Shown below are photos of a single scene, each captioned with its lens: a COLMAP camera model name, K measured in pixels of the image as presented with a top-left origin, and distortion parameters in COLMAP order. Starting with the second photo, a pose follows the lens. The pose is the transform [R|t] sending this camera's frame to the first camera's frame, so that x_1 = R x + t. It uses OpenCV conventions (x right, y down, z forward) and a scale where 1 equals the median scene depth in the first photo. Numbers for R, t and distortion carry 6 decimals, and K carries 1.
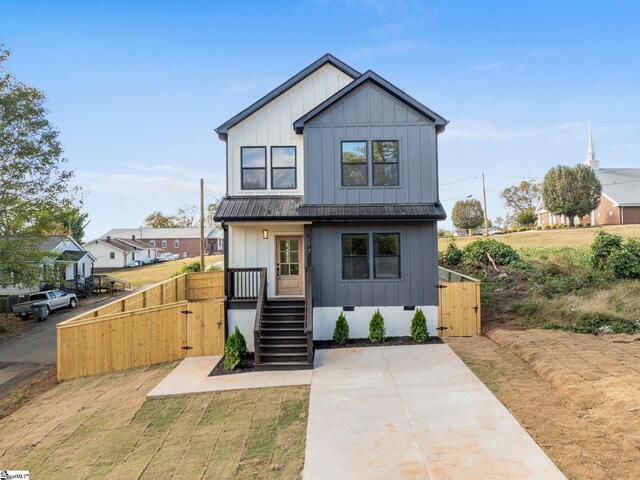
lens RADIAL K [[447.7, 0, 317.9], [0, 447.7, 211.2], [0, 0, 1]] dist [-0.035766, 0.002155]
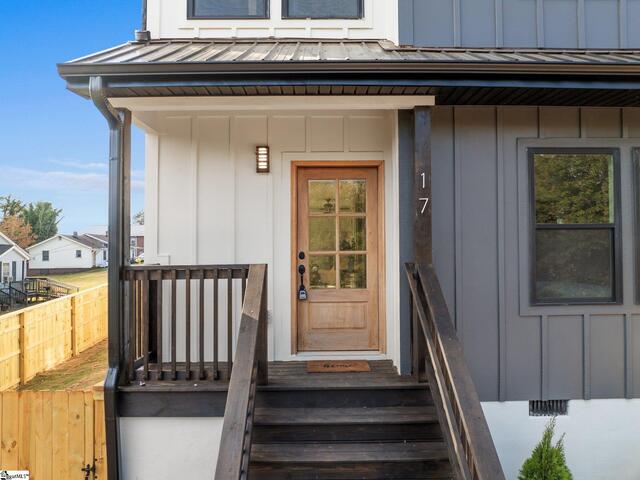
lens RADIAL K [[444.0, 0, 320.0], [0, 444.0, 240.0], [0, 0, 1]] dist [-0.038974, 0.006343]
pose [[0.999899, 0.006181, 0.012804, -0.083589], [-0.006916, 0.998283, 0.058171, 0.094178], [-0.012422, -0.058253, 0.998225, 0.718814]]
